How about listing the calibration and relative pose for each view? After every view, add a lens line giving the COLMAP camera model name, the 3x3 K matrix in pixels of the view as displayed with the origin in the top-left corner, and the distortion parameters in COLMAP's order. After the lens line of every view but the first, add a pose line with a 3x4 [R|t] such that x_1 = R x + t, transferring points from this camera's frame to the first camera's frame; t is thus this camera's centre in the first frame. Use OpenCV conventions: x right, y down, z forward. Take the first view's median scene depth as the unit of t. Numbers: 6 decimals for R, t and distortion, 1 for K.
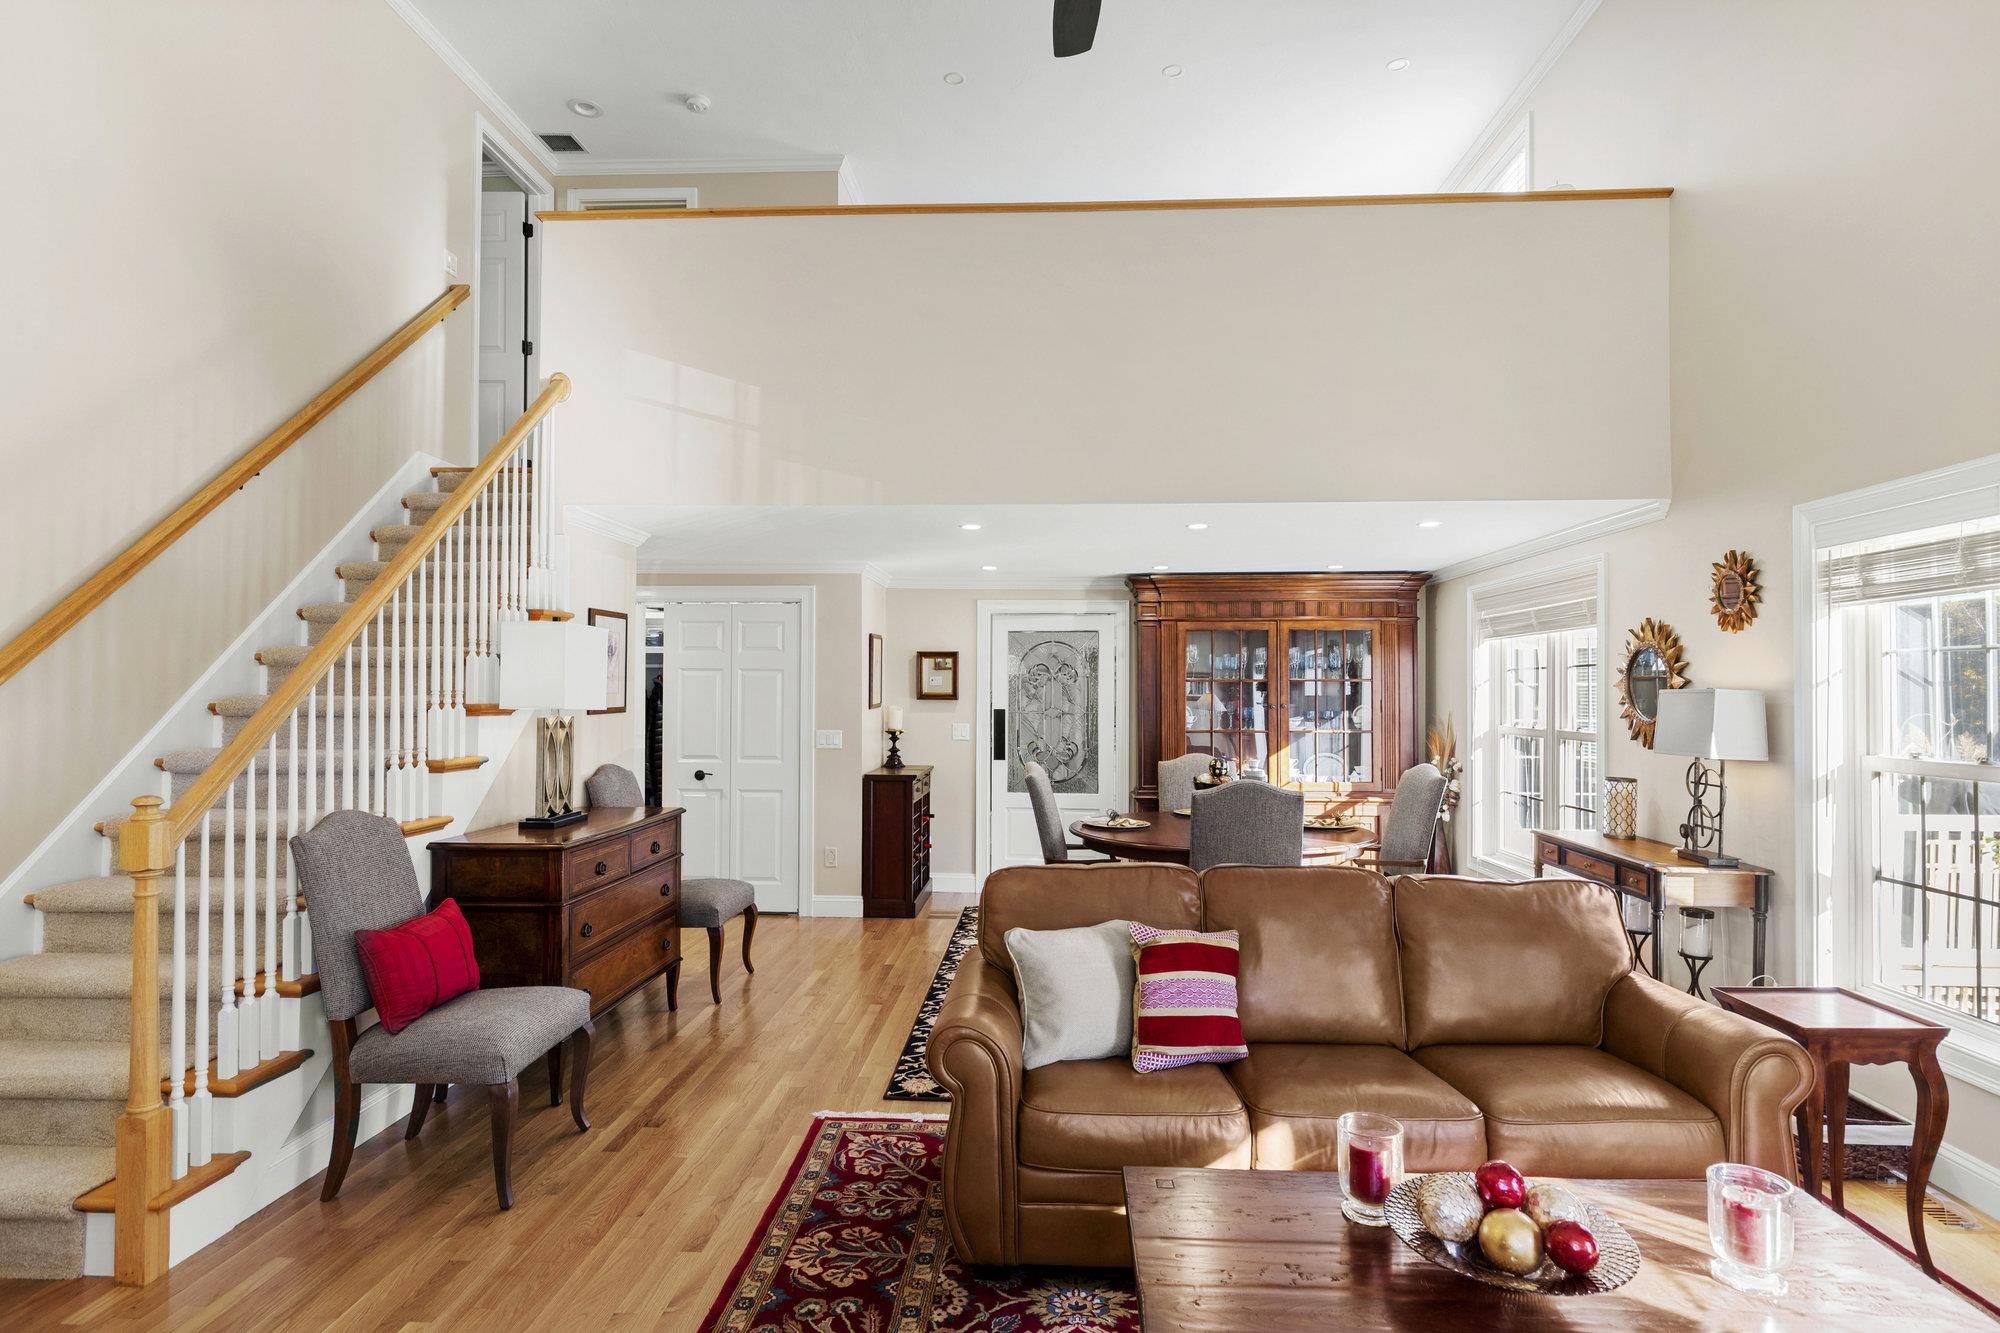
lens RADIAL K [[1037.7, 0, 1000.0], [0, 1037.7, 666.5], [0, 0, 1]] dist [-0.004407, -0.000482]
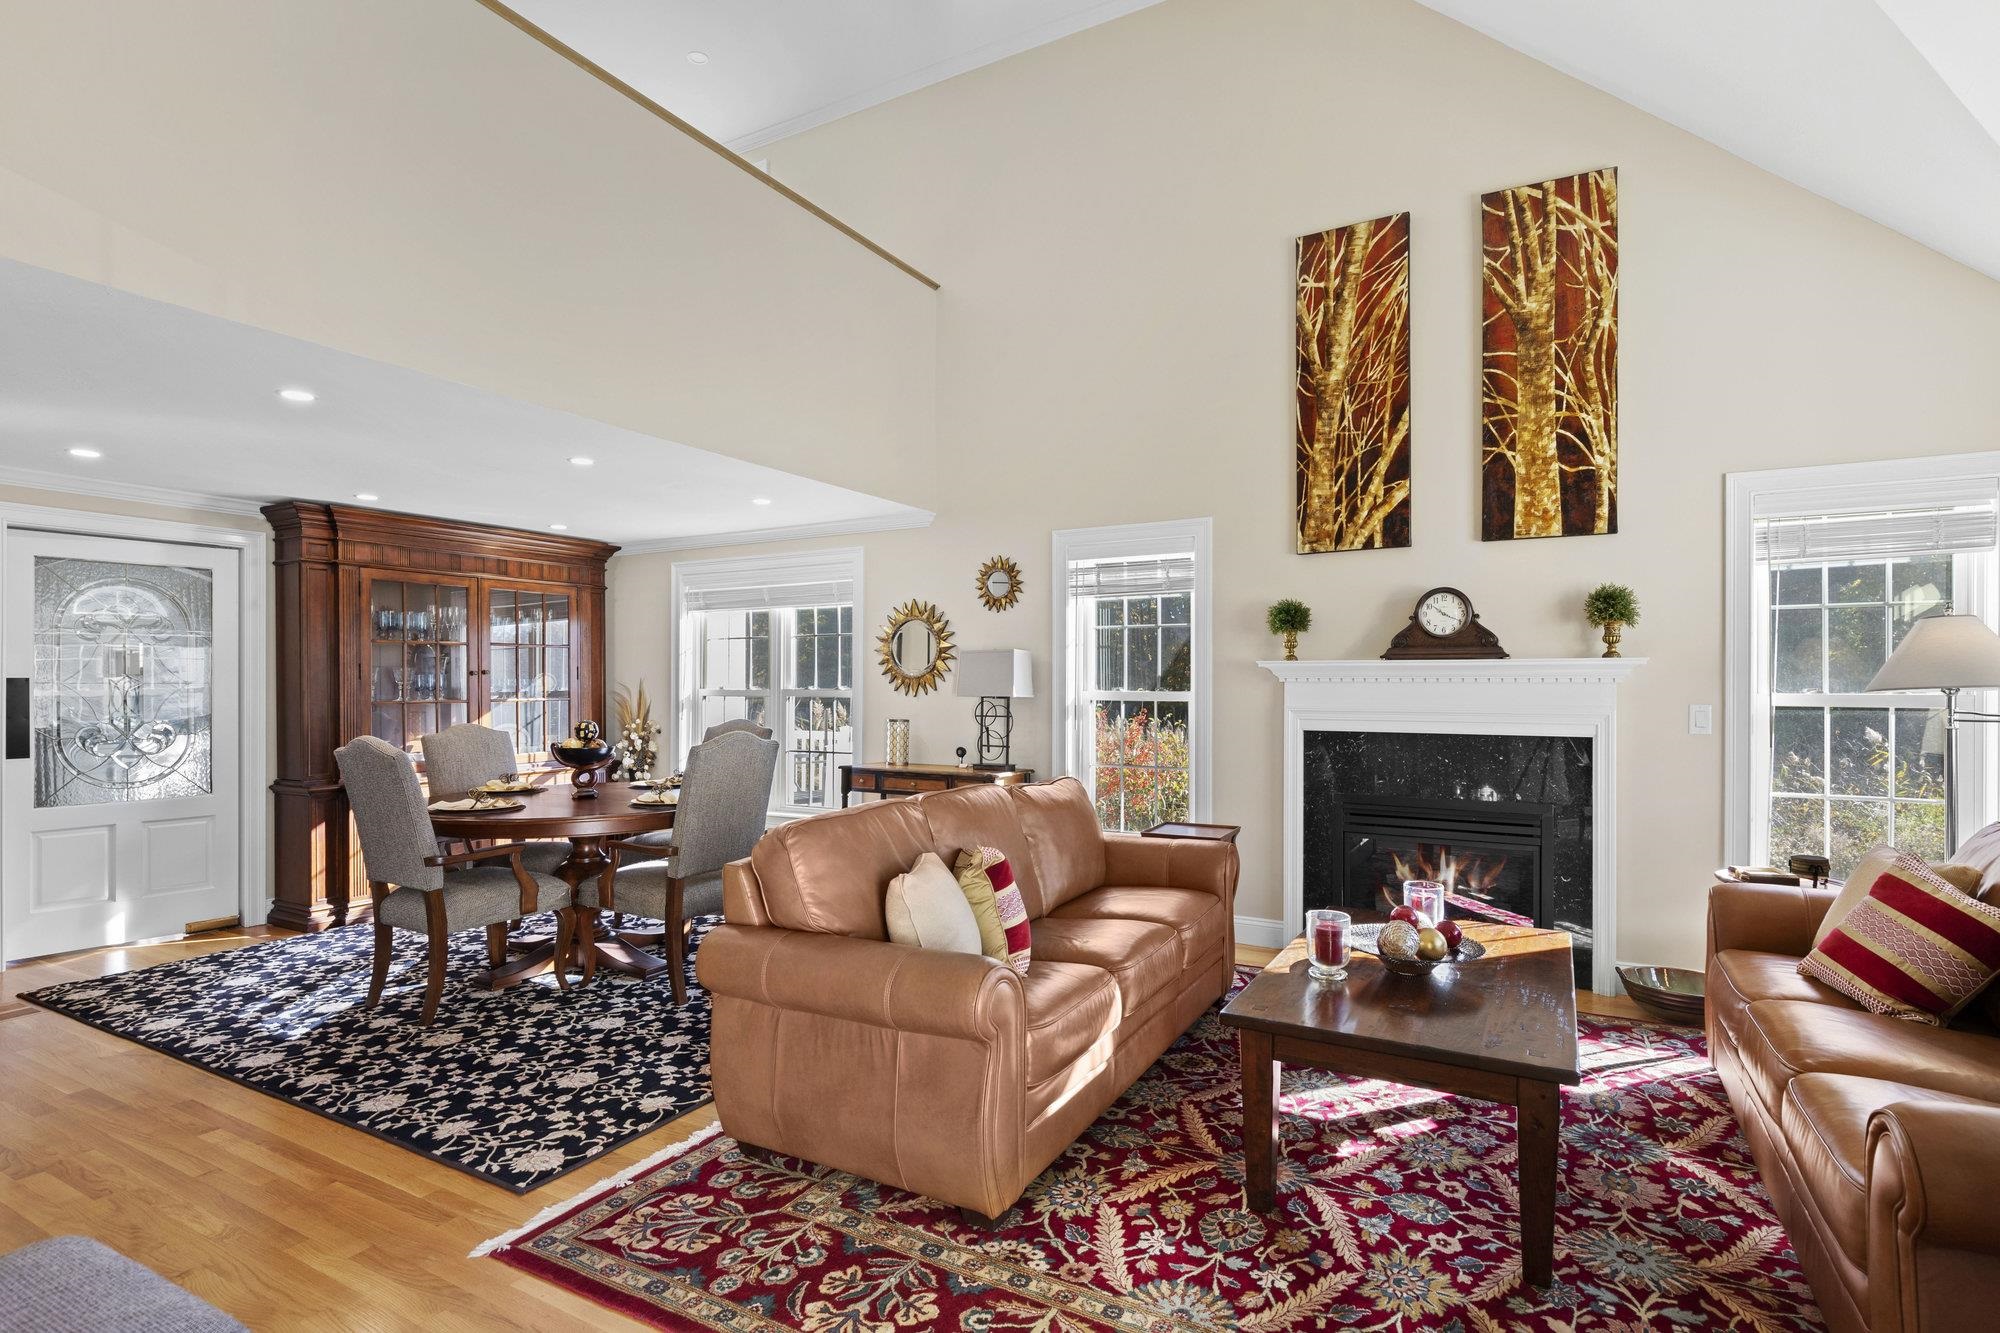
lens RADIAL K [[990.4, 0, 1000.0], [0, 990.4, 666.5], [0, 0, 1]] dist [0.000957, 0.000133]
pose [[0.444711, 0.009722, 0.895621, -0.510593], [-0.019157, 0.999816, -0.001341, 0.043624], [-0.895469, -0.016561, 0.444816, 0.361781]]
